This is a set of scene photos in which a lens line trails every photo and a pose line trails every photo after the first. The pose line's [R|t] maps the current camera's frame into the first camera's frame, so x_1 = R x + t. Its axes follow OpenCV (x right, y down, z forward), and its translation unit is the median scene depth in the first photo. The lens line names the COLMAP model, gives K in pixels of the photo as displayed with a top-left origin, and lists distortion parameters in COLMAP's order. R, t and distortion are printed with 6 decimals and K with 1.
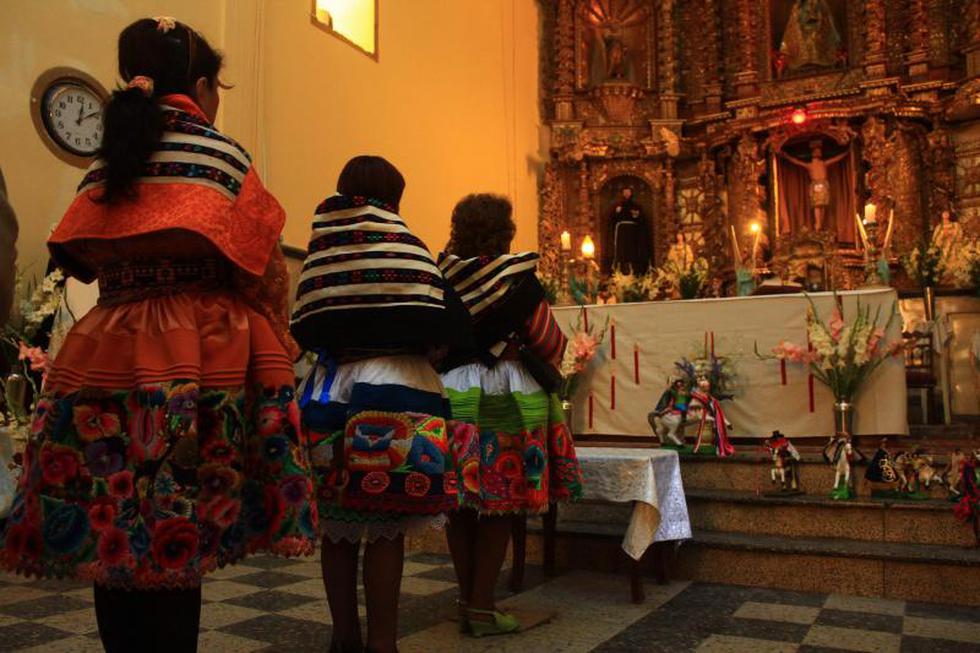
lens RADIAL K [[802.9, 0, 488.6], [0, 802.9, 329.6], [0, 0, 1]] dist [-0.138212, 0.120095]
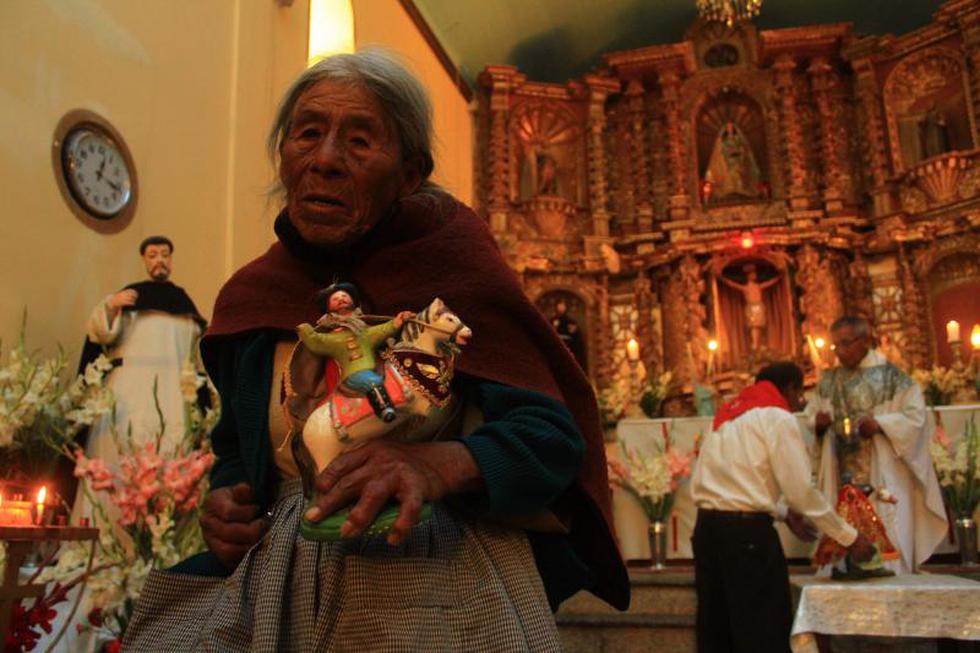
lens RADIAL K [[802.9, 0, 488.6], [0, 802.9, 329.6], [0, 0, 1]] dist [-0.138212, 0.120095]
pose [[0.972470, 0.044202, 0.228799, -0.150158], [-0.010635, 0.989241, -0.145910, 0.002205], [-0.232787, 0.139460, 0.962477, 0.069988]]
